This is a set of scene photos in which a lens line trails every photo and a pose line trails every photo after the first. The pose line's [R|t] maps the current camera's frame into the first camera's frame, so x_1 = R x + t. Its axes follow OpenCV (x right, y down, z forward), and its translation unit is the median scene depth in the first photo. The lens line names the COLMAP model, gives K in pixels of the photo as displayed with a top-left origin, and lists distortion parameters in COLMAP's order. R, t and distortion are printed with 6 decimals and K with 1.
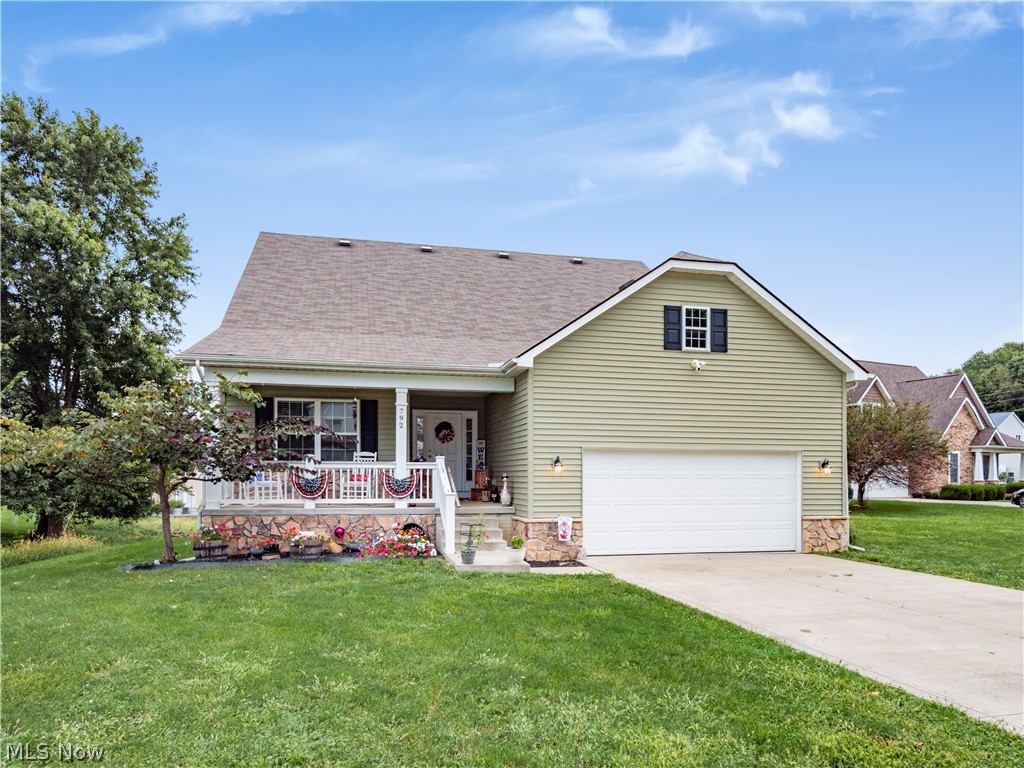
lens RADIAL K [[656.2, 0, 446.1], [0, 656.2, 384.6], [0, 0, 1]] dist [0.004131, -0.000535]
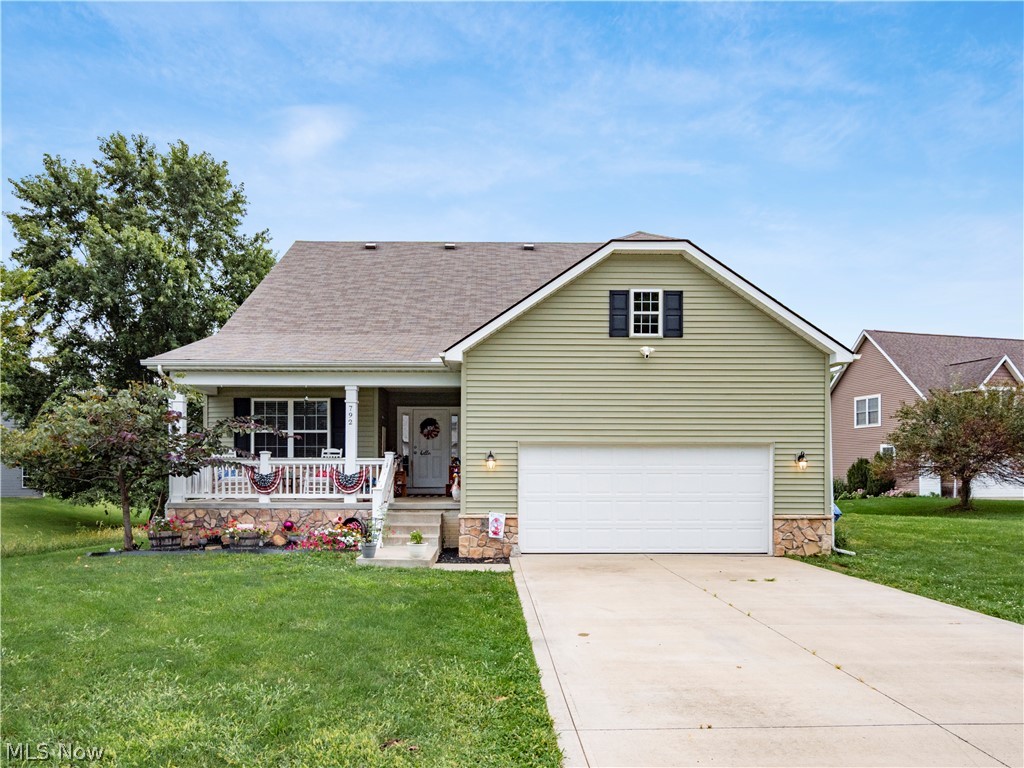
lens RADIAL K [[656.2, 0, 446.1], [0, 656.2, 384.6], [0, 0, 1]] dist [0.004131, -0.000535]
pose [[0.979569, -0.028673, -0.199056, 0.284387], [0.029256, 0.999572, -0.000010, 0.007978], [0.198971, -0.005814, 0.979988, 0.027635]]
